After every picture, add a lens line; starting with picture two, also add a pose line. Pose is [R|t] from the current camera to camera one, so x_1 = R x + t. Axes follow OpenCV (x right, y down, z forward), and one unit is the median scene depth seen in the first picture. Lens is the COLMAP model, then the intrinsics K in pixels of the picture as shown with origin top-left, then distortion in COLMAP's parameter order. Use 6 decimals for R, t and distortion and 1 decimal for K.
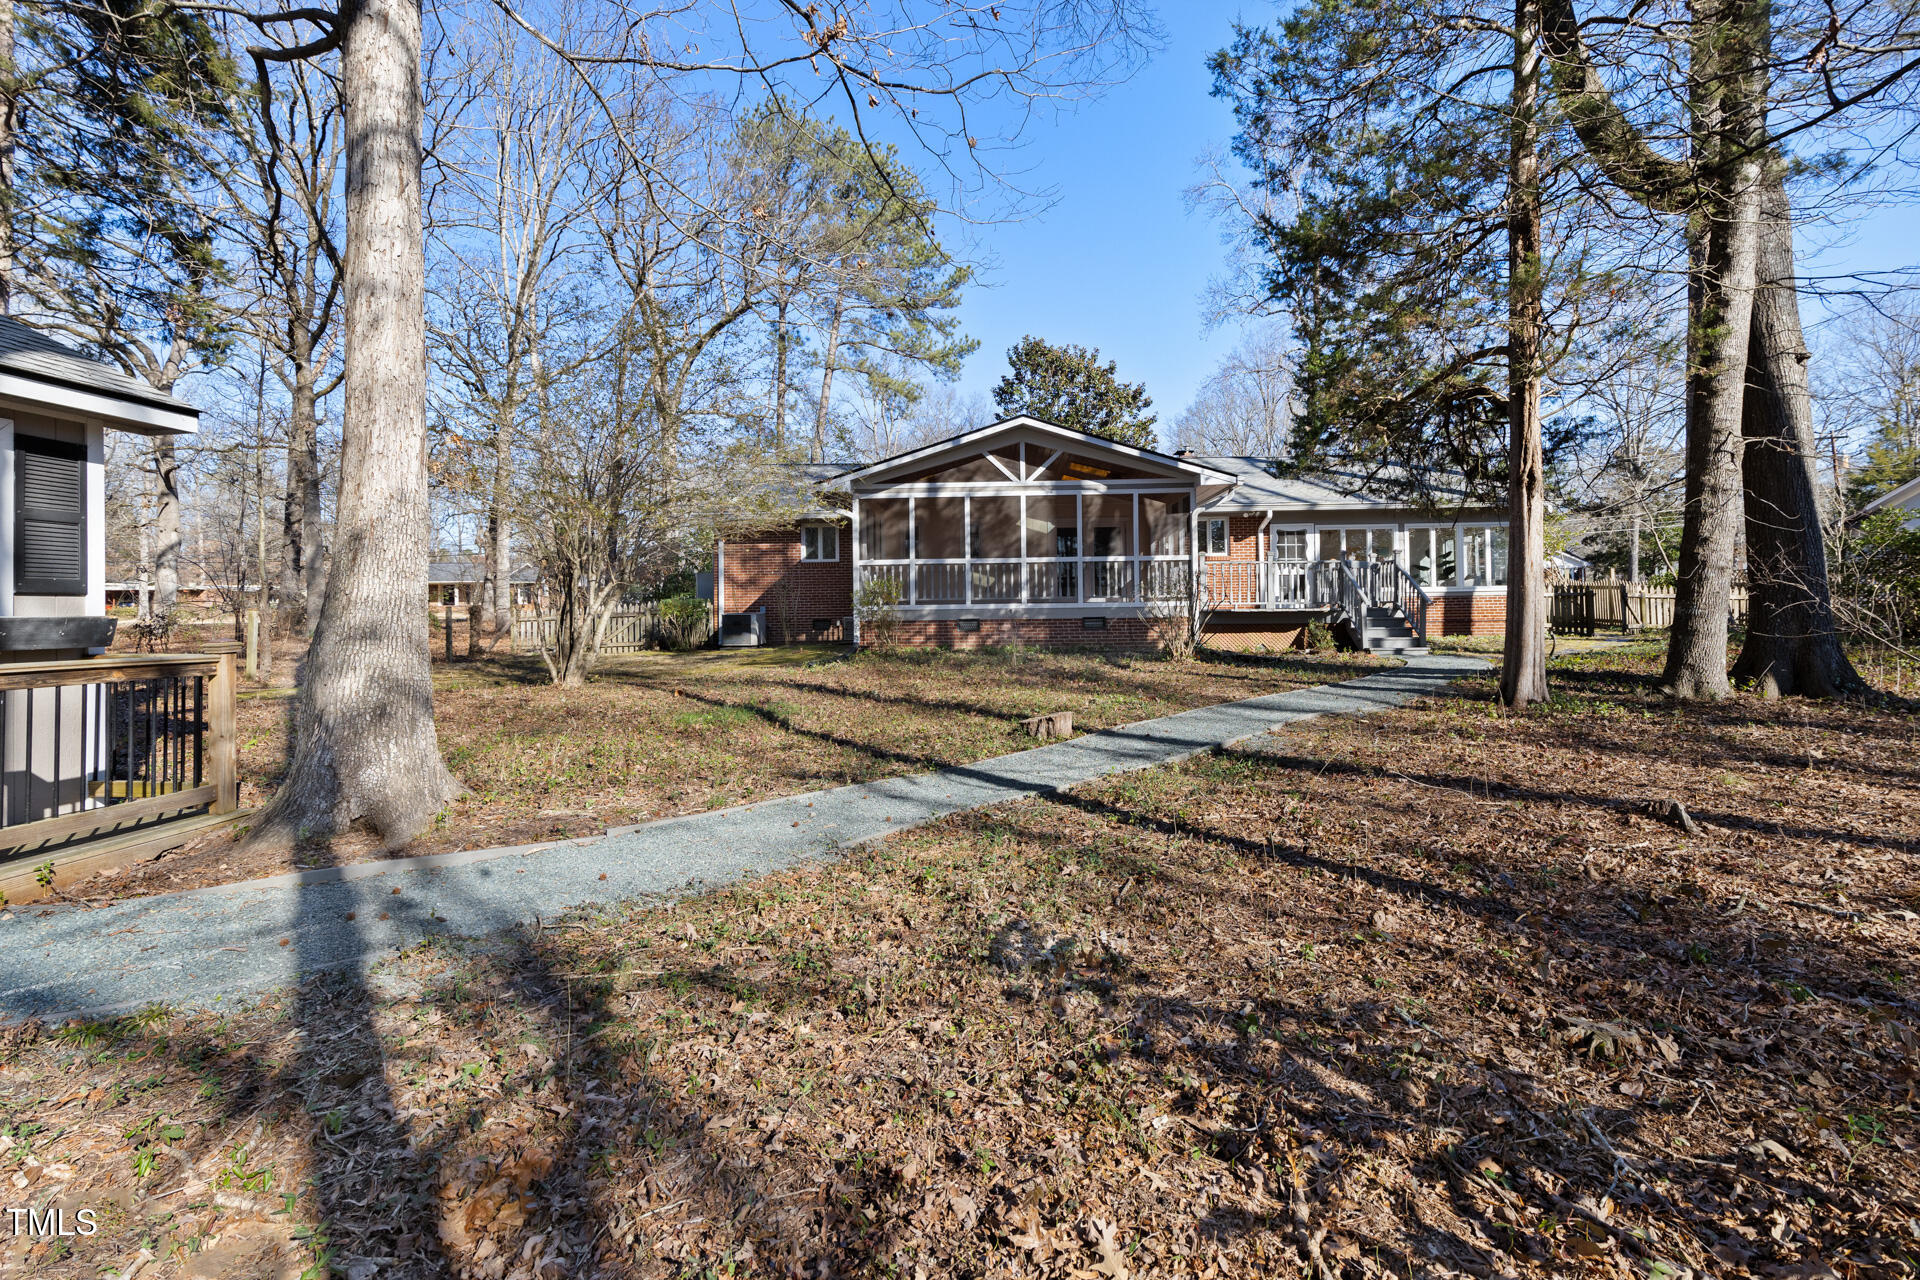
lens RADIAL K [[882.7, 0, 962.6], [0, 882.7, 610.4], [0, 0, 1]] dist [0.012027, -0.000682]
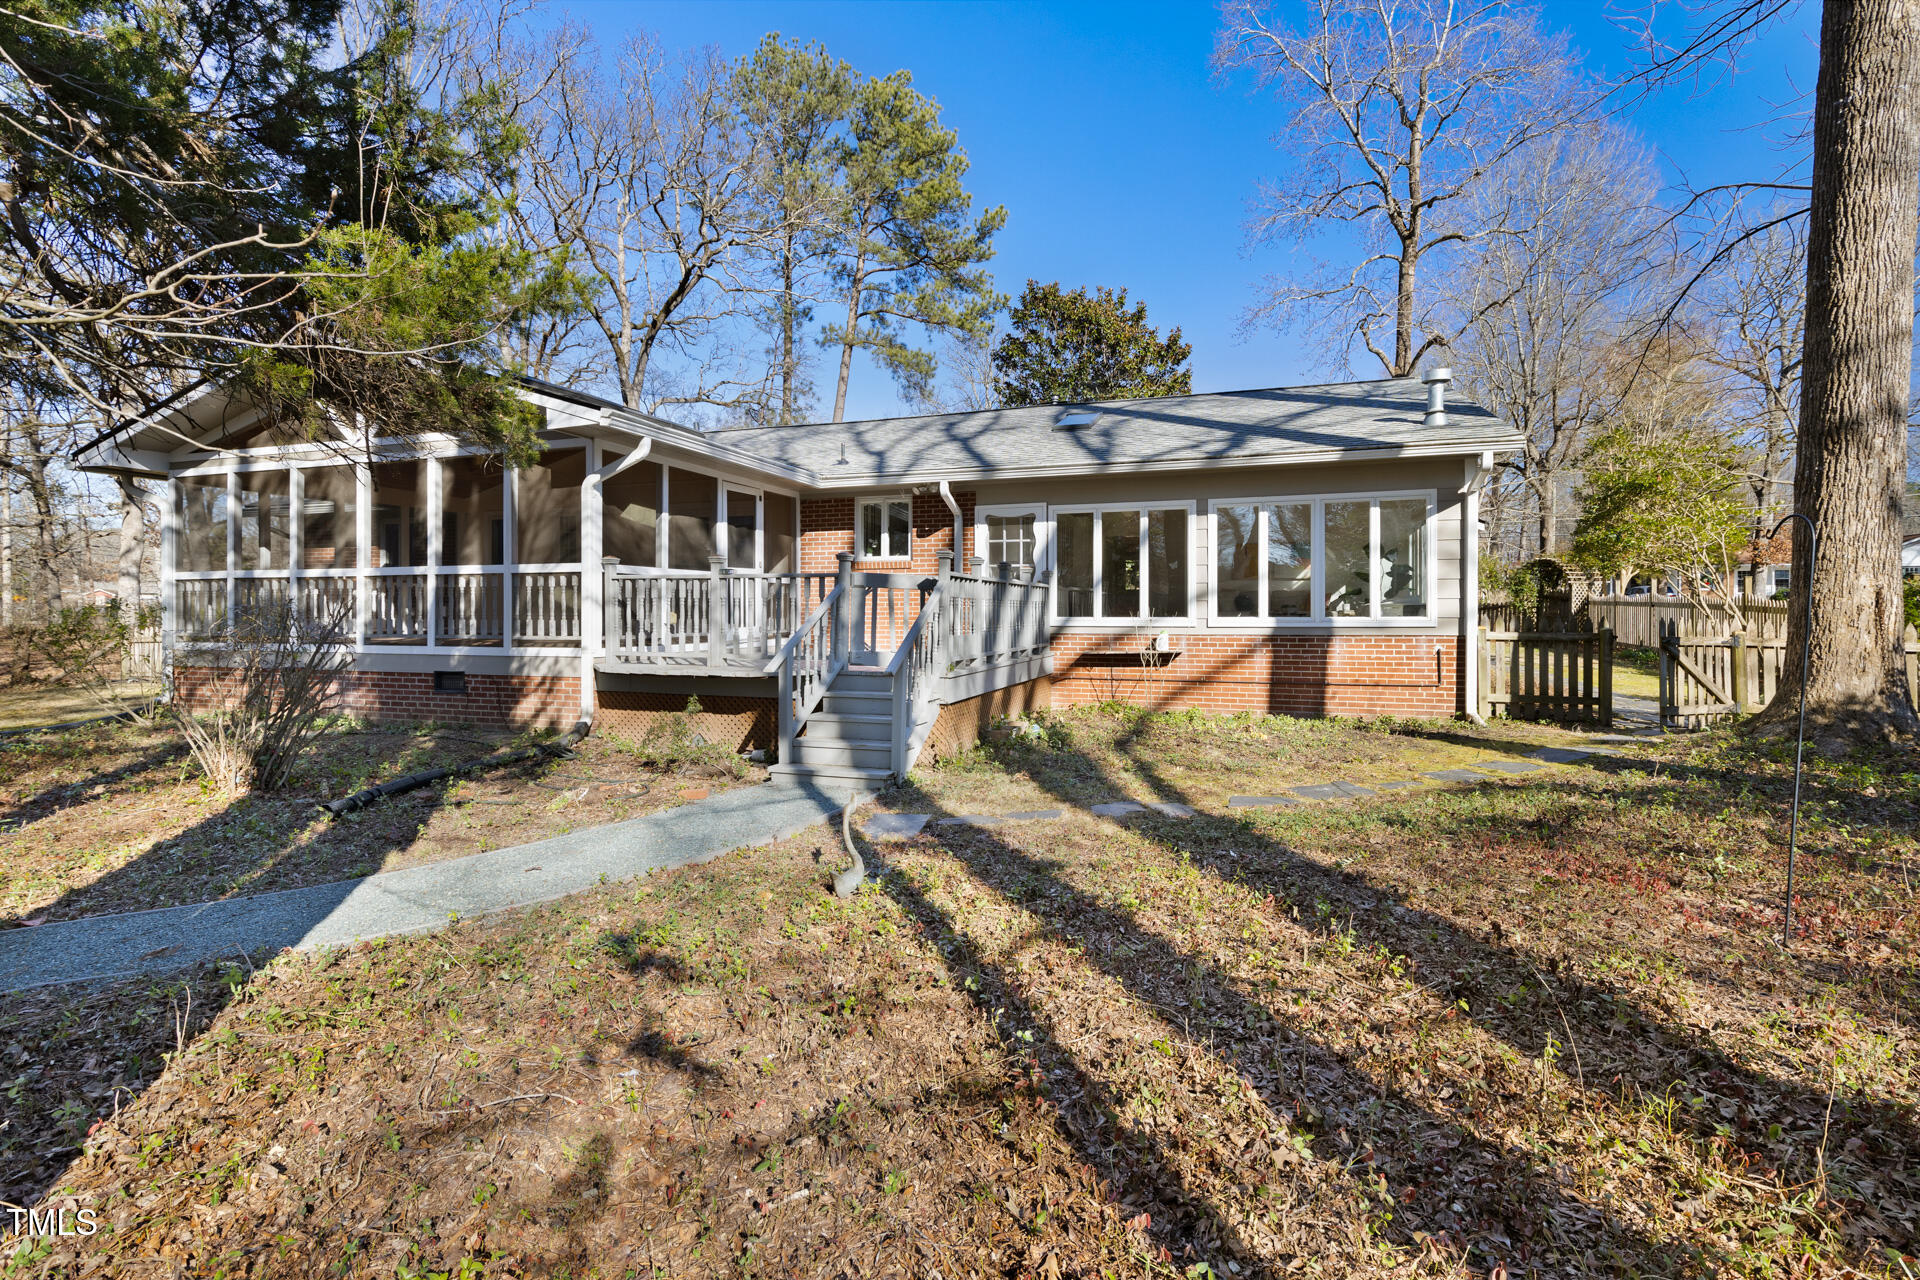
lens RADIAL K [[882.7, 0, 962.6], [0, 882.7, 610.4], [0, 0, 1]] dist [0.012027, -0.000682]
pose [[0.954476, 0.012179, -0.298039, 0.513963], [-0.011455, 0.999926, 0.004176, -0.031063], [0.298068, -0.000572, 0.954545, 0.441262]]
